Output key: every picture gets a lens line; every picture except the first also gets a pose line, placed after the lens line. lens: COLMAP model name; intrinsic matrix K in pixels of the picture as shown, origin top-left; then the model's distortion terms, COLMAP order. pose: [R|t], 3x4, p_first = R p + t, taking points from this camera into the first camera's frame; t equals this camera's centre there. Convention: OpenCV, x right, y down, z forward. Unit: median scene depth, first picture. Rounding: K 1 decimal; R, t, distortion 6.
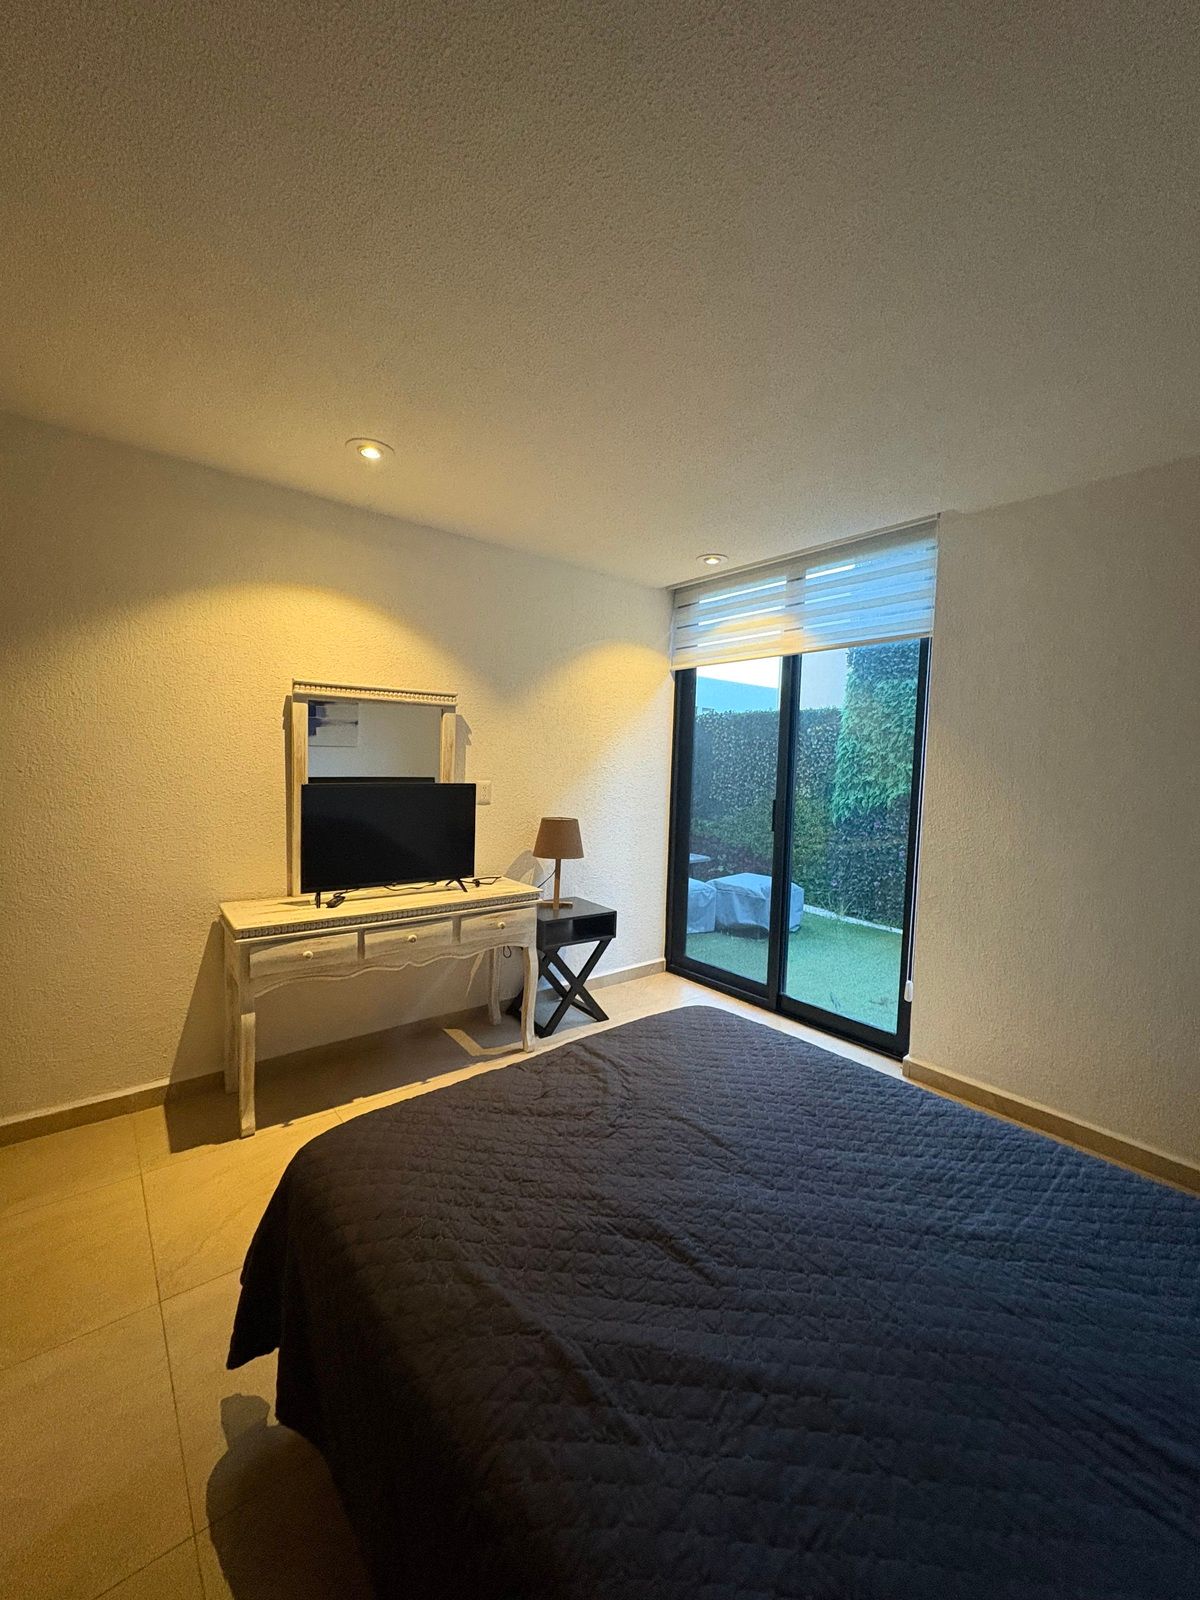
lens RADIAL K [[632.0, 0, 601.7], [0, 632.0, 806.7], [0, 0, 1]] dist [0.000512, 0.000071]
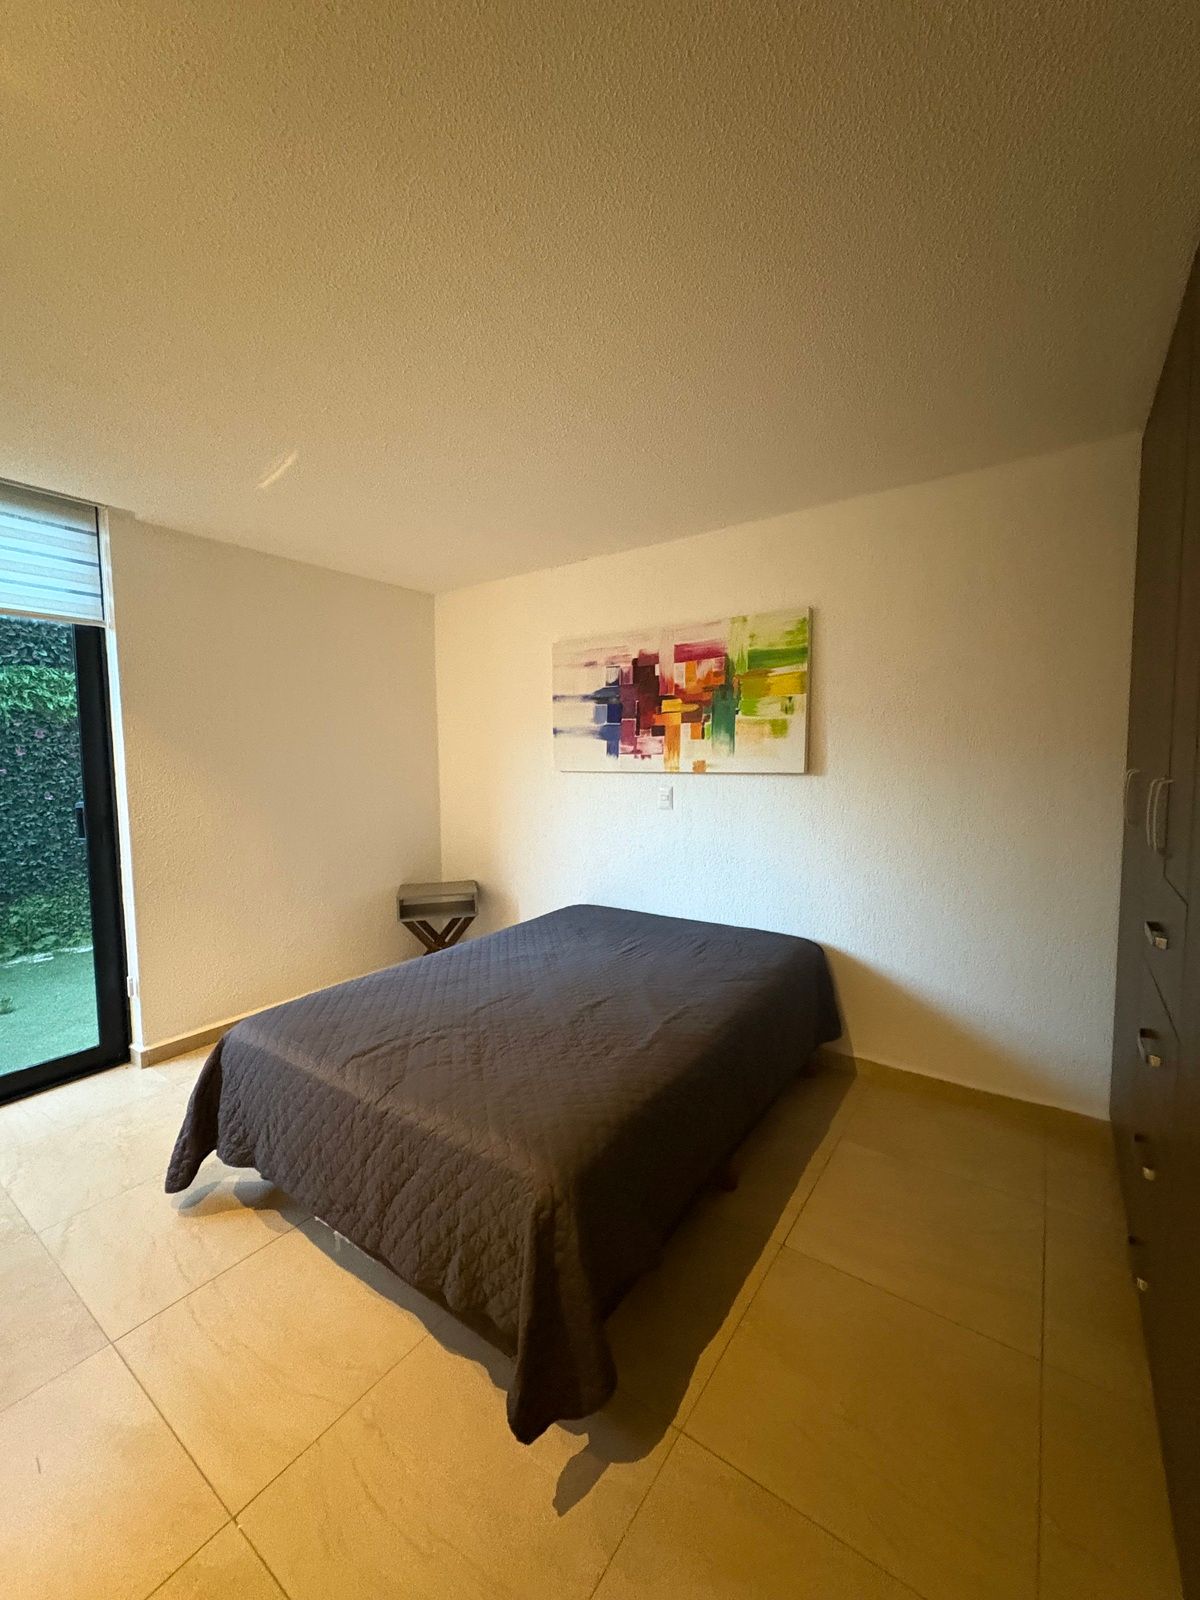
lens RADIAL K [[632.0, 0, 596.3], [0, 632.0, 802.5], [0, 0, 1]] dist [0.000512, 0.000071]
pose [[-0.256020, -0.104637, 0.960992, -0.582251], [0.071805, 0.989319, 0.126851, -0.061364], [-0.964001, 0.101481, -0.245772, 0.477730]]
